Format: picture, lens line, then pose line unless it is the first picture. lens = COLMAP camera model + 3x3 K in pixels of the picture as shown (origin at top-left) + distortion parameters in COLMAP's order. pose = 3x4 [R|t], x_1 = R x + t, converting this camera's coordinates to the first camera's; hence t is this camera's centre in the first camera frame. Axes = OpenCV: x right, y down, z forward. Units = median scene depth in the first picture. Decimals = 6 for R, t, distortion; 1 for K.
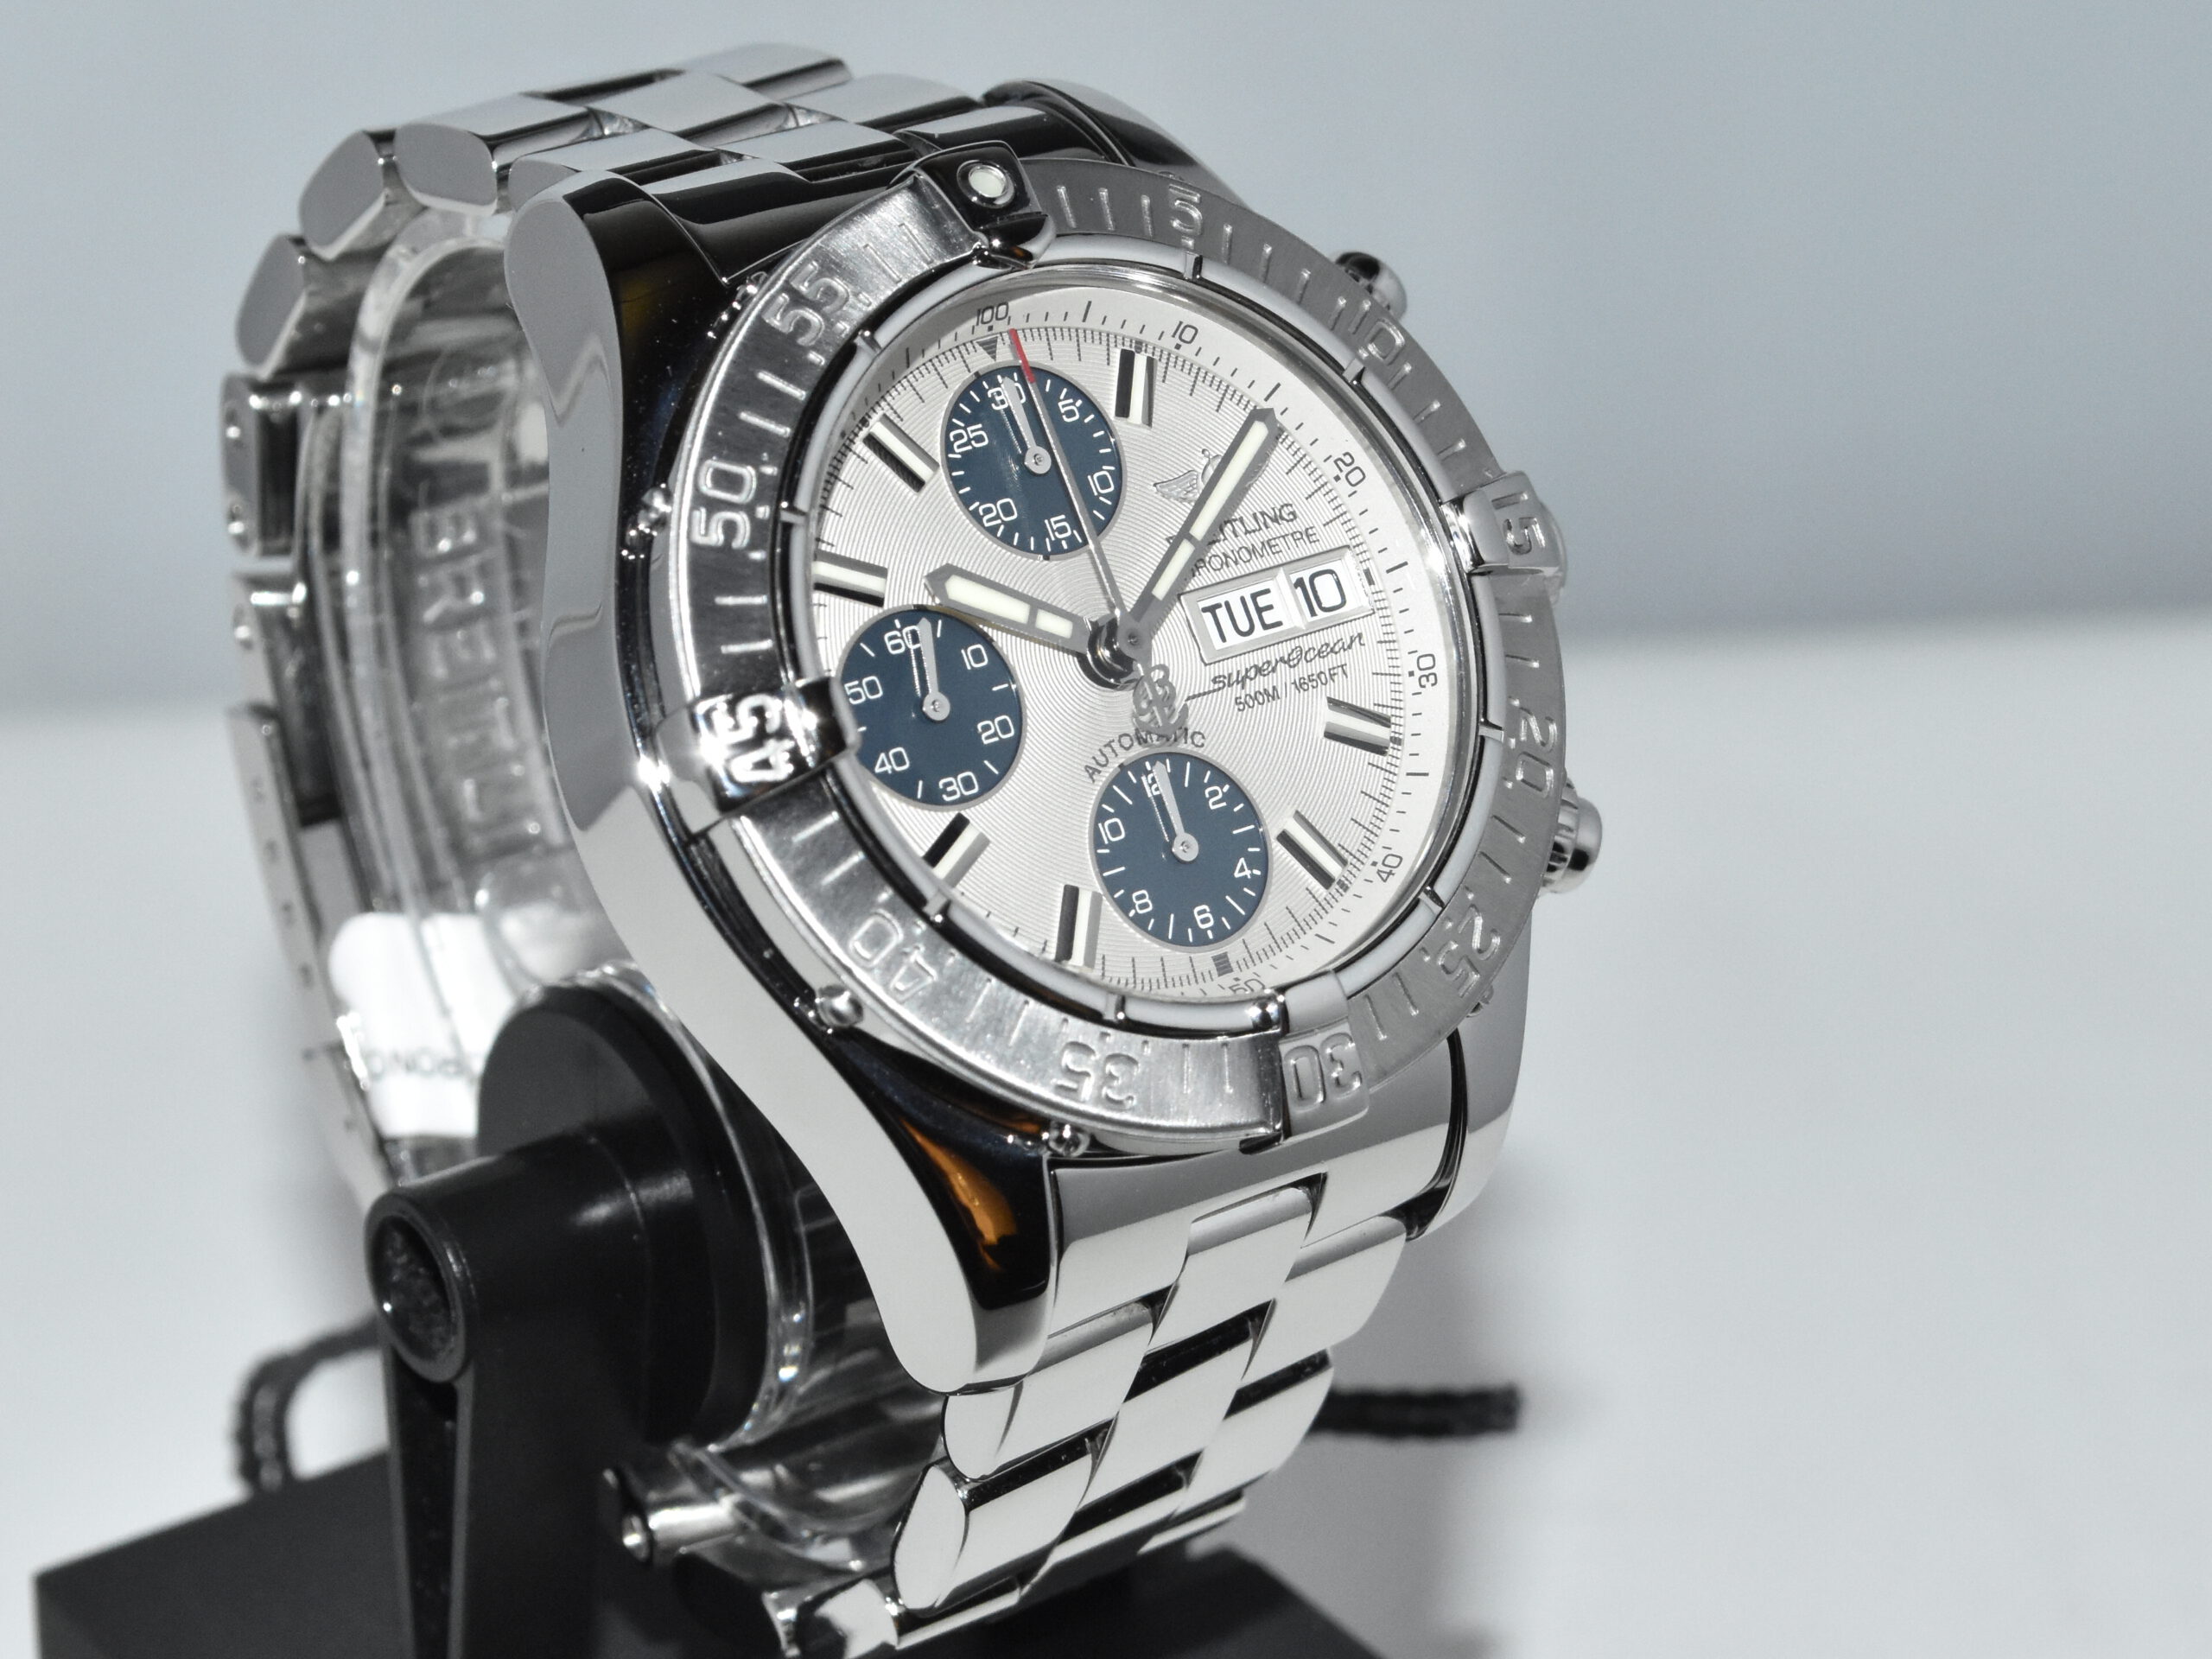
lens RADIAL K [[7720.7, 0, 1104.5], [0, 7720.7, 1020.6], [0, 0, 1]] dist [0.028953, -1.016986]
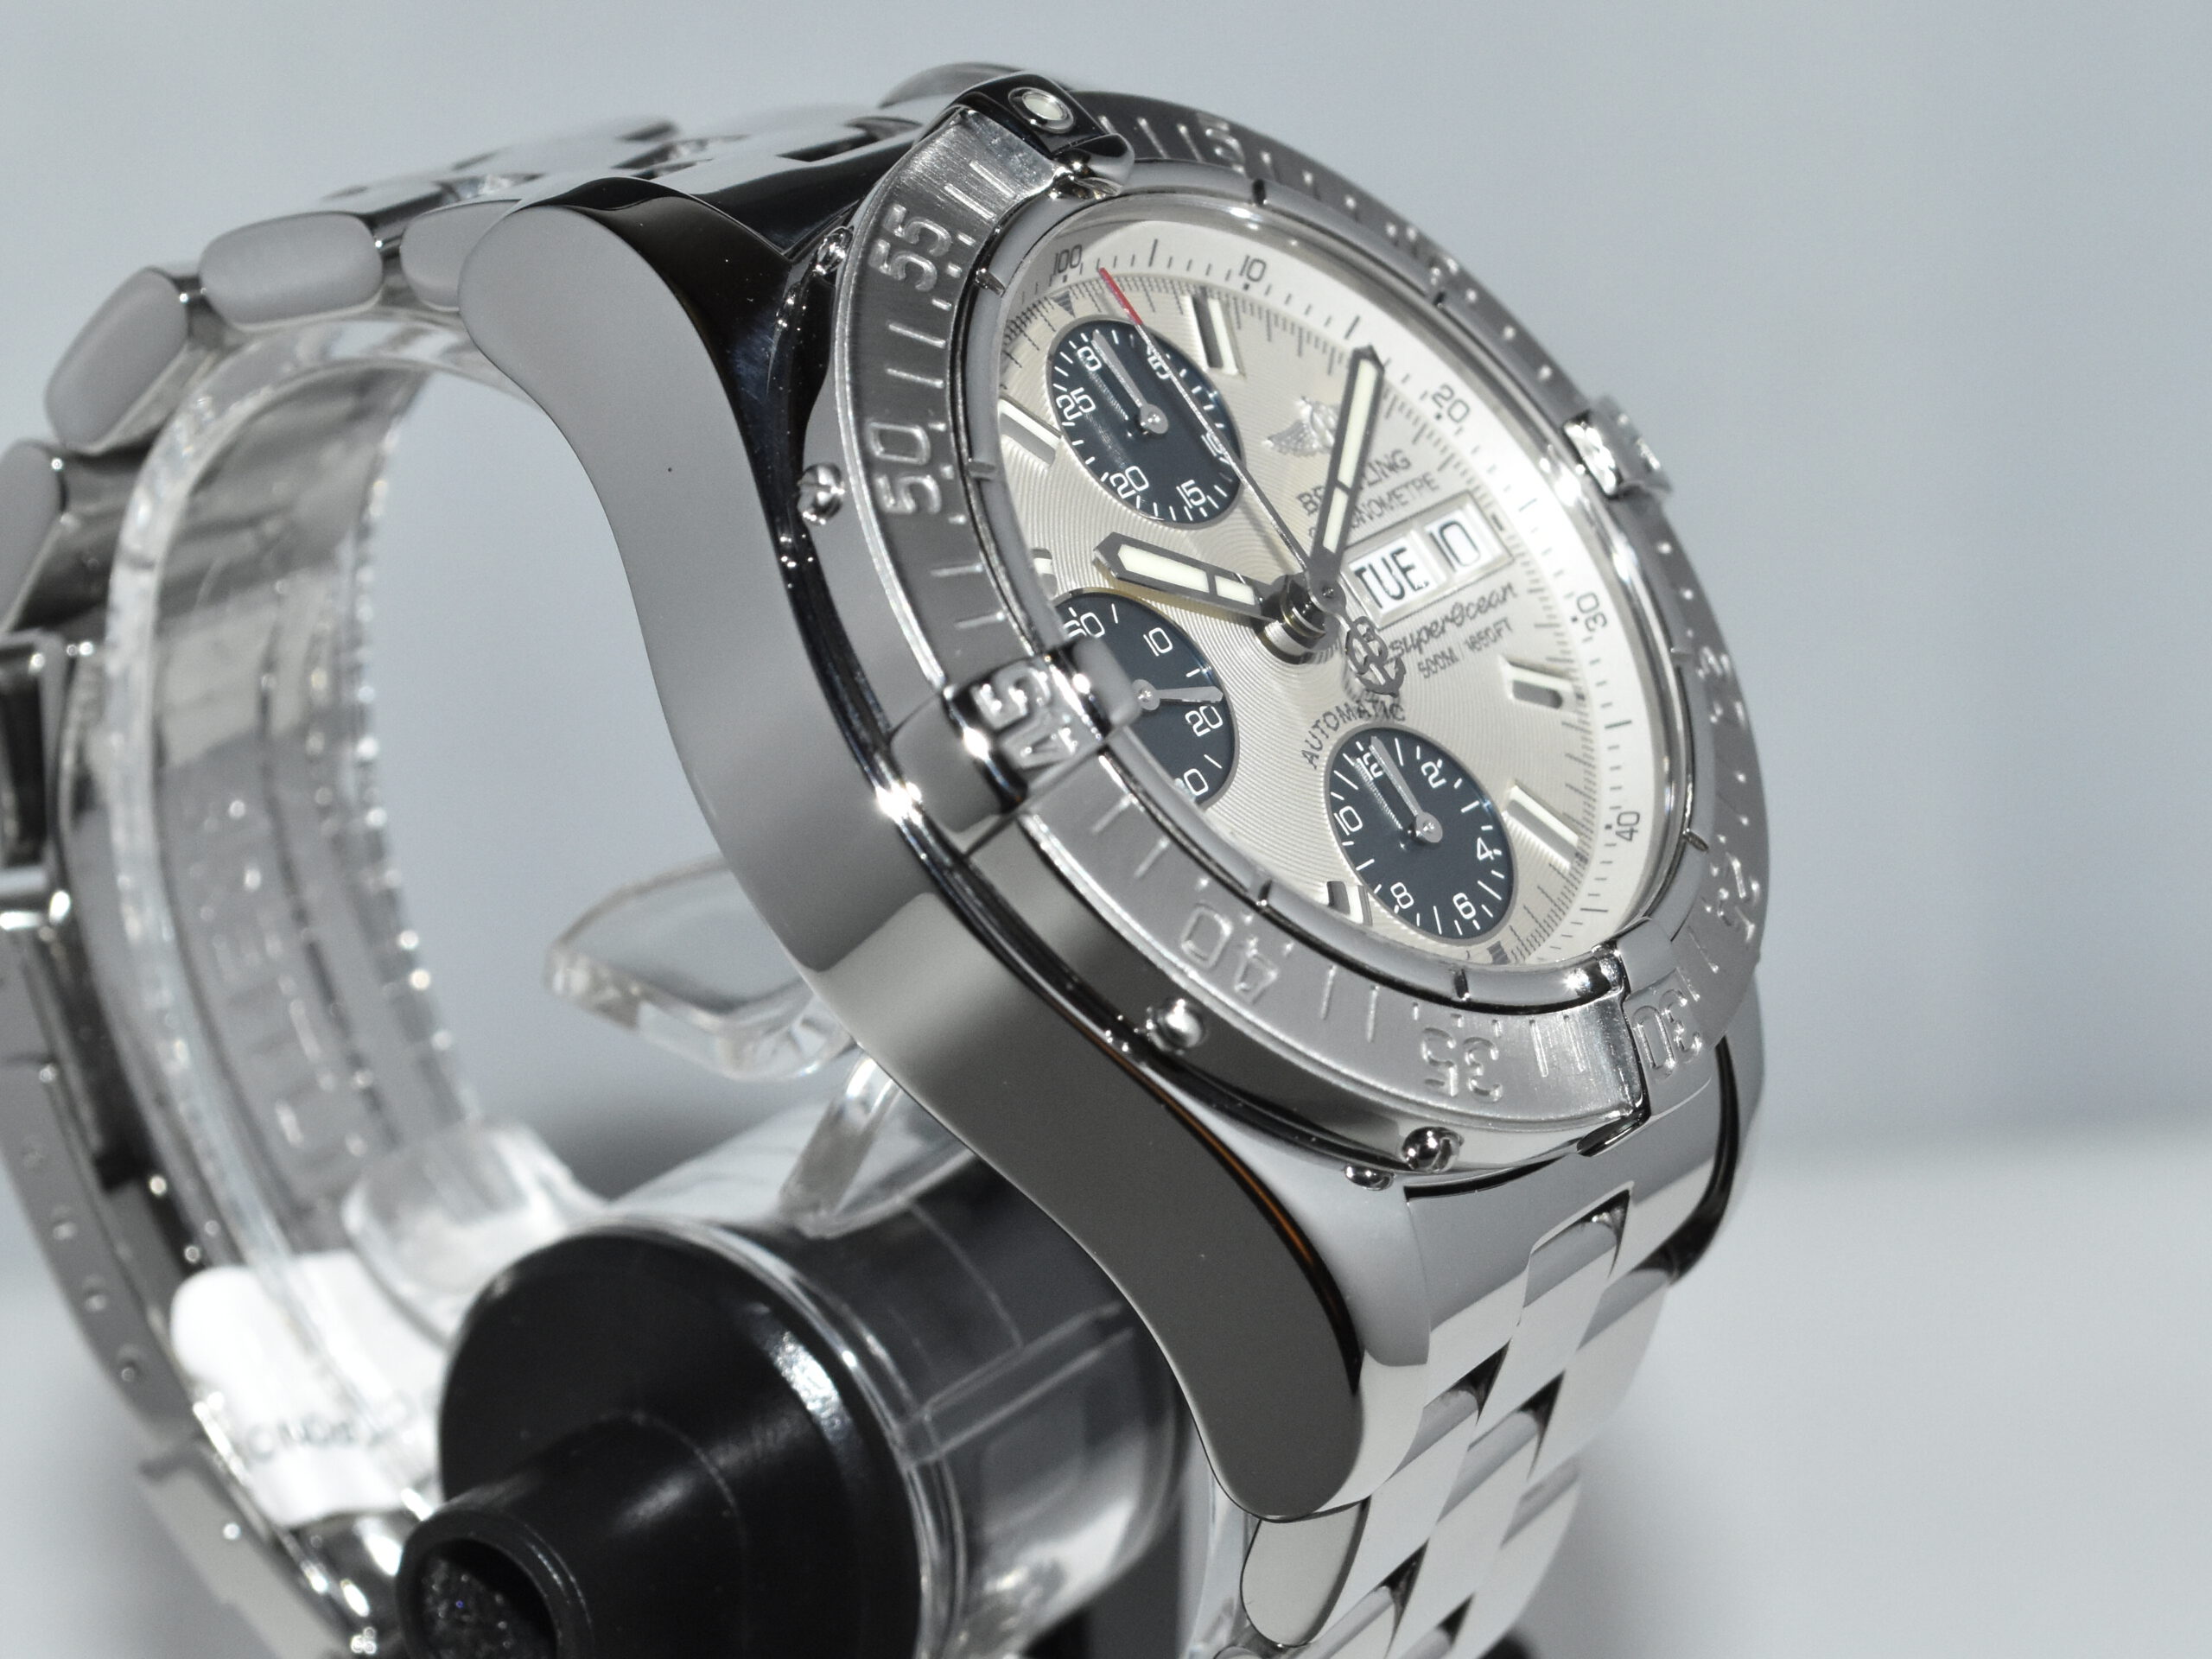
lens RADIAL K [[7720.7, 0, 1104.5], [0, 7720.7, 1020.6], [0, 0, 1]] dist [0.028953, -1.016986]
pose [[0.946074, -0.180703, 0.268870, -0.252070], [0.218177, 0.968931, -0.116497, 0.087859], [-0.239465, 0.168876, 0.956105, 0.208044]]
